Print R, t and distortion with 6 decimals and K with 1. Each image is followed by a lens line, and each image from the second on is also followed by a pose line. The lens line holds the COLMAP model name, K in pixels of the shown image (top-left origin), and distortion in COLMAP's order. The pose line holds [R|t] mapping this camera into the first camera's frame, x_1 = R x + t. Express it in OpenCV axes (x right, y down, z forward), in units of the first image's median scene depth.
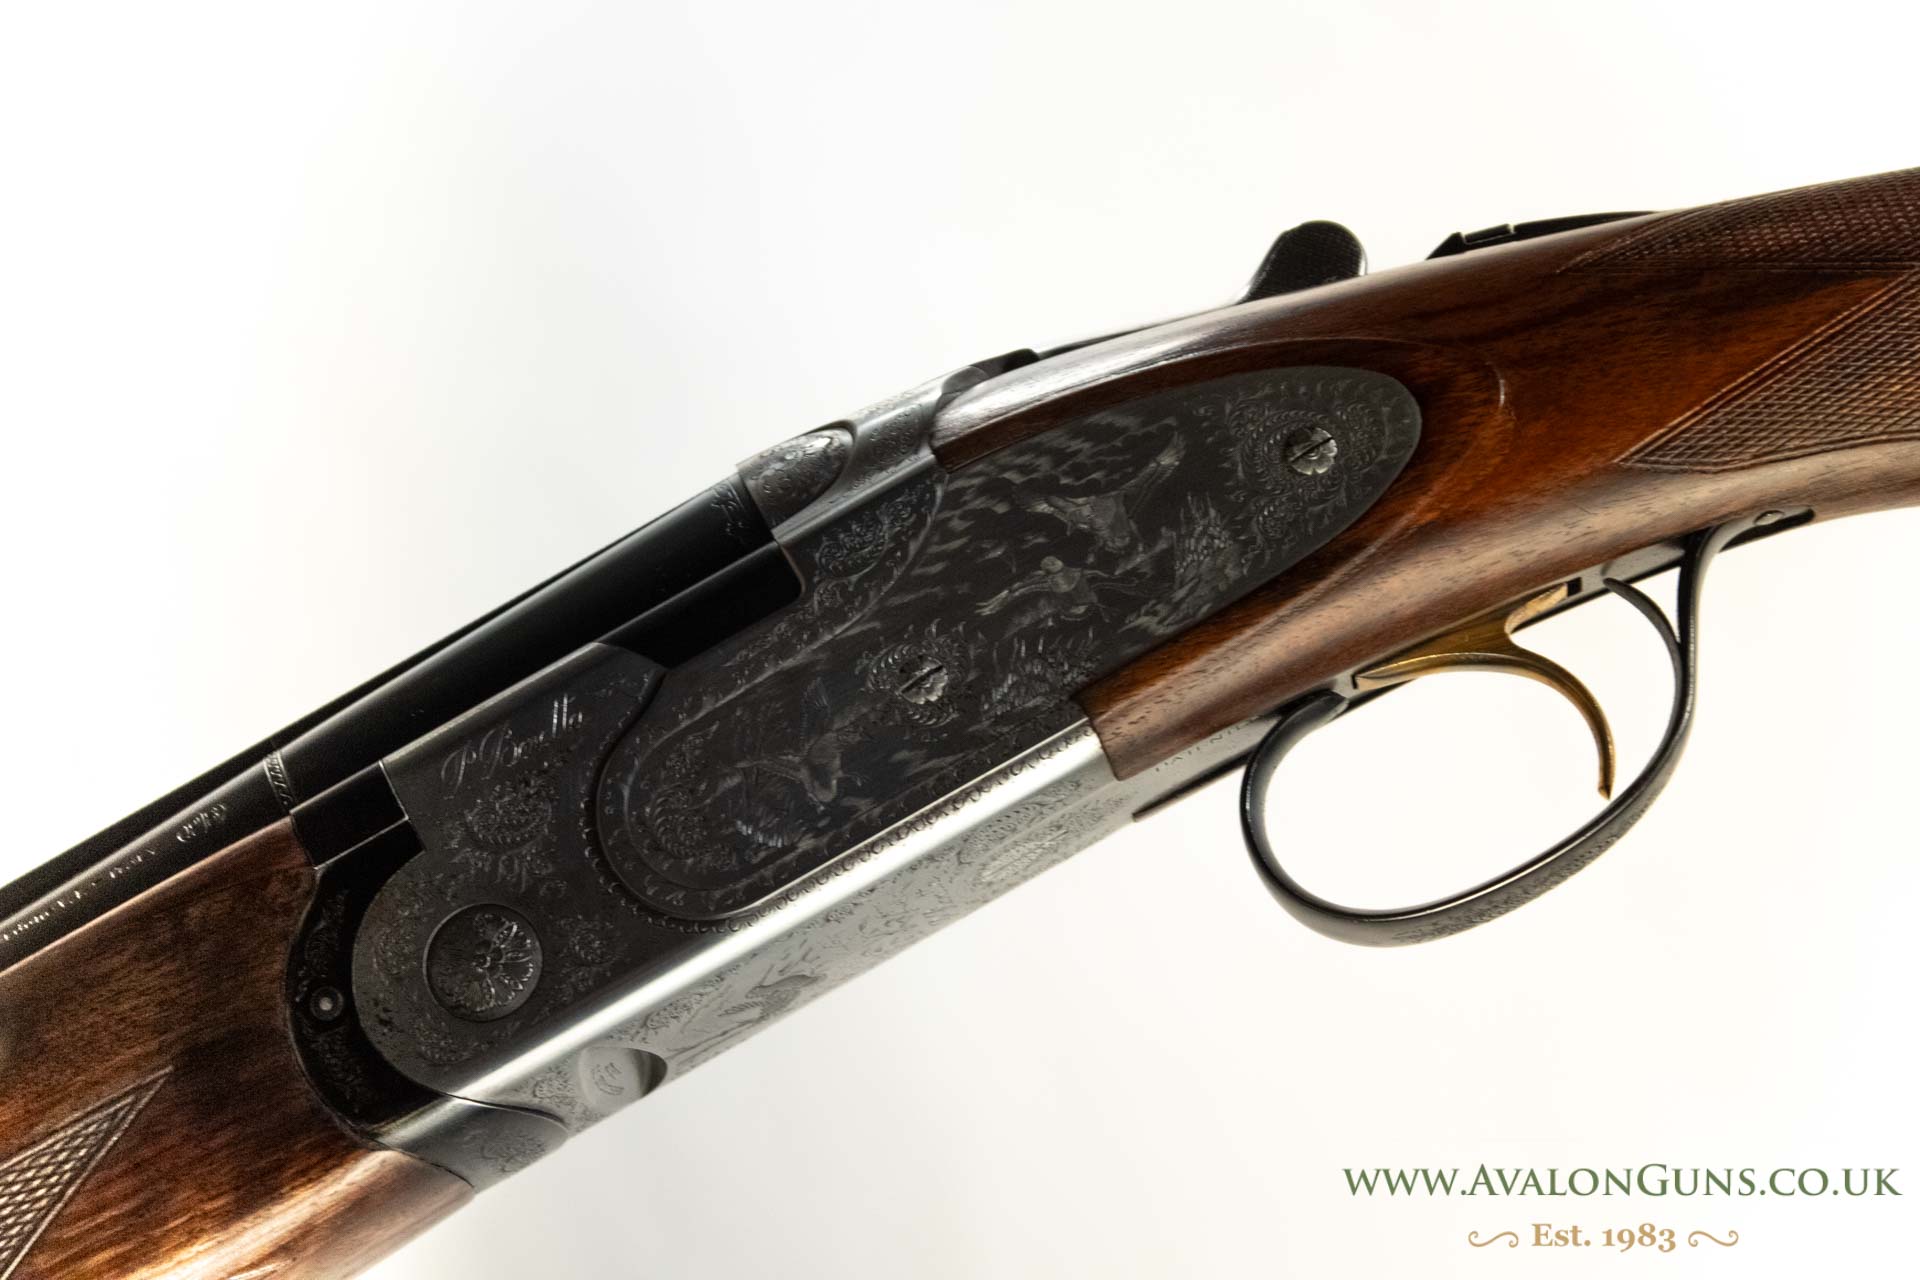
lens RADIAL K [[4895.3, 0, 960.1], [0, 4895.3, 637.7], [0, 0, 1]] dist [0.054829, 0.000000]
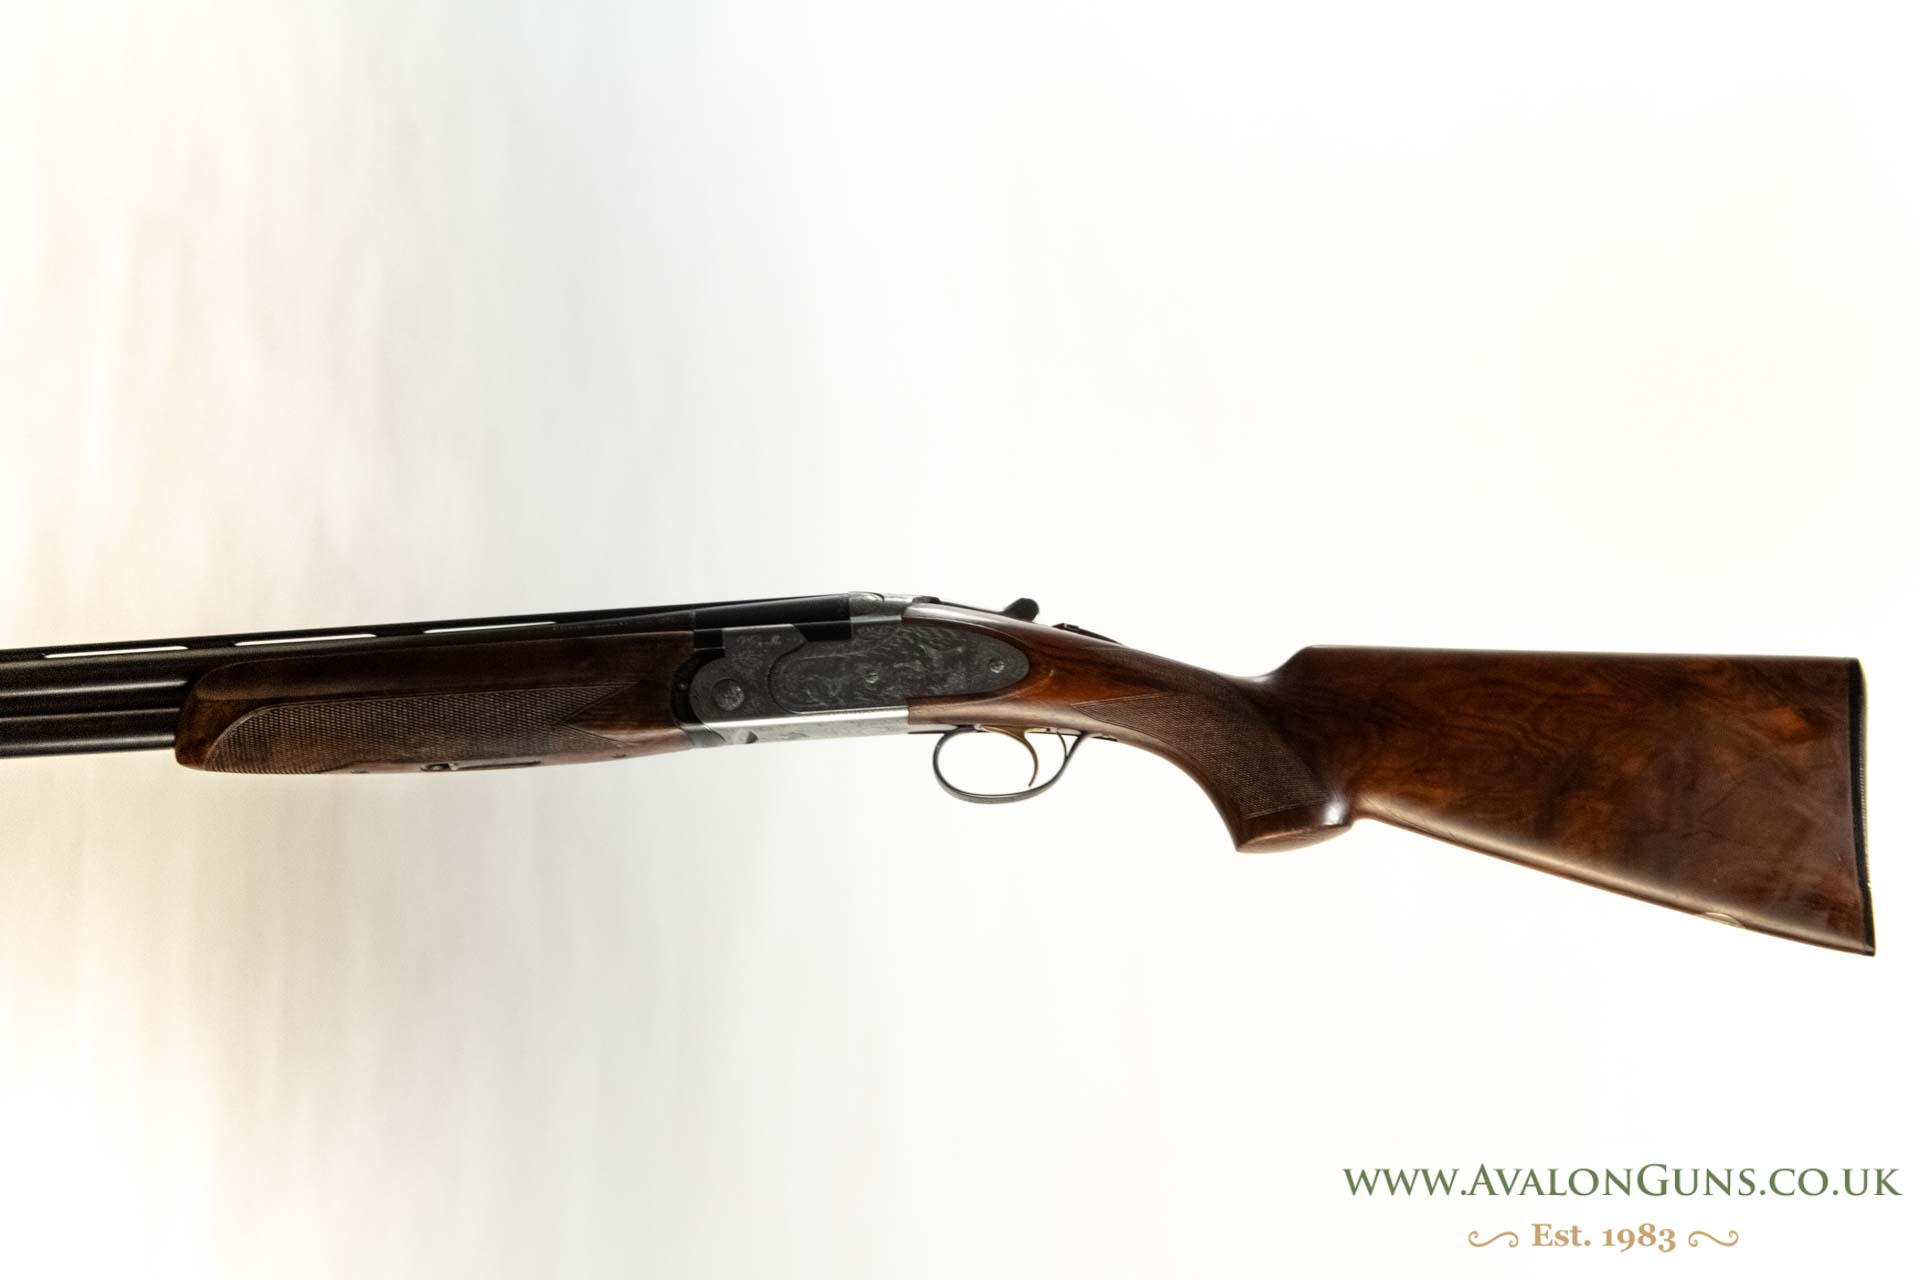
lens RADIAL K [[4895.3, 0, 960.0], [0, 4895.3, 641.6], [0, 0, 1]] dist [0.054829, 0.000000]
pose [[0.900359, 0.432144, 0.051032, -0.142574], [-0.434687, 0.898593, 0.059814, -0.256116], [-0.020009, -0.076037, 0.996904, -2.567395]]
